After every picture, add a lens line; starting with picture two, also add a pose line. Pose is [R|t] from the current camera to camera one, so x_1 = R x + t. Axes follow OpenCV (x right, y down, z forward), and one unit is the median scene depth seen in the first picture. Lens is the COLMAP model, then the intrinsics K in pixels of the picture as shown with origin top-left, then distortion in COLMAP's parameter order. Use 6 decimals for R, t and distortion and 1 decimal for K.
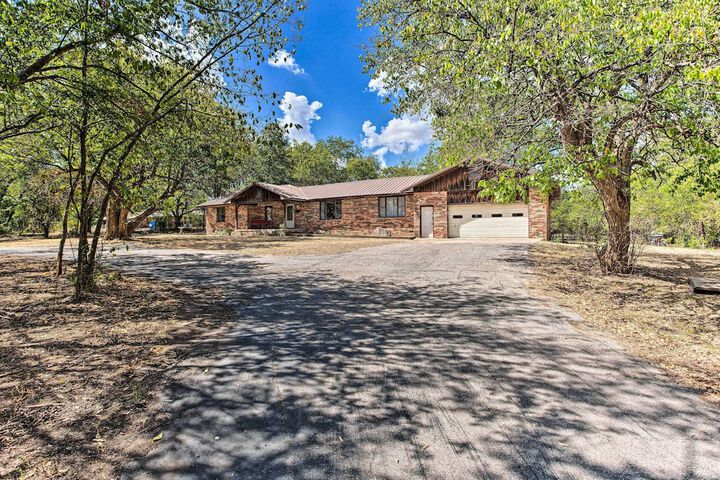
lens RADIAL K [[377.6, 0, 359.9], [0, 377.6, 237.2], [0, 0, 1]] dist [-0.026886, 0.004107]
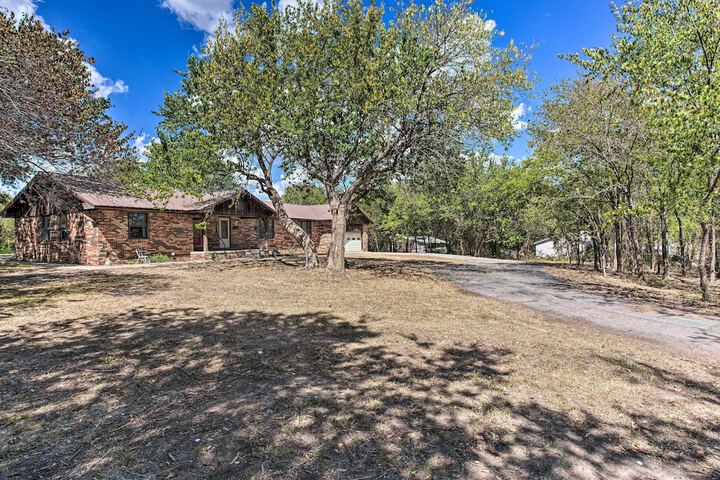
lens RADIAL K [[377.6, 0, 363.0], [0, 377.6, 238.4], [0, 0, 1]] dist [-0.026886, 0.004107]
pose [[-0.045138, 0.008847, 0.998942, -1.125619], [0.017960, 0.999806, -0.008043, -0.036680], [-0.998819, 0.017577, -0.045288, 0.826514]]
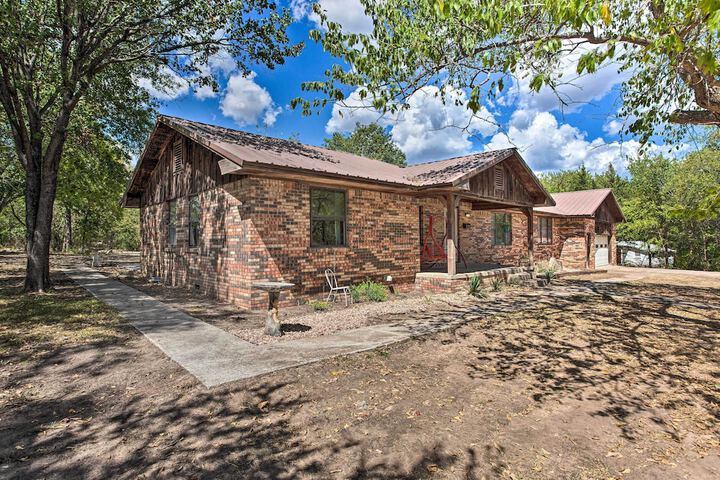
lens RADIAL K [[377.6, 0, 363.5], [0, 377.6, 241.1], [0, 0, 1]] dist [-0.026886, 0.004107]
pose [[0.295098, 0.008219, 0.955432, -0.721882], [-0.002007, 0.999966, -0.007982, -0.050517], [-0.955465, 0.000438, 0.295104, 1.080469]]
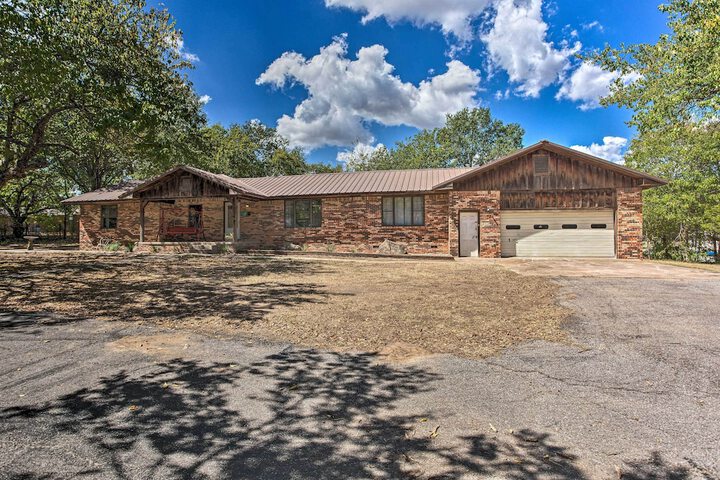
lens RADIAL K [[377.6, 0, 359.8], [0, 377.6, 240.5], [0, 0, 1]] dist [-0.026886, 0.004107]
pose [[0.953366, 0.000444, 0.301817, -0.192720], [0.000084, 0.999998, -0.001738, -0.023612], [-0.301818, 0.001683, 0.953364, 0.346090]]
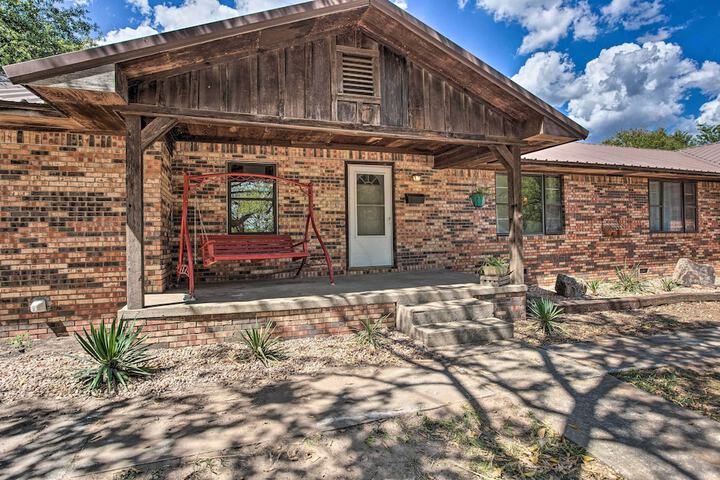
lens RADIAL K [[377.6, 0, 364.2], [0, 377.6, 234.4], [0, 0, 1]] dist [-0.026886, 0.004107]
pose [[0.663280, -0.004632, 0.748357, -0.412637], [0.004608, 0.999987, 0.002105, -0.050763], [-0.748357, 0.002052, 0.663293, 0.942694]]
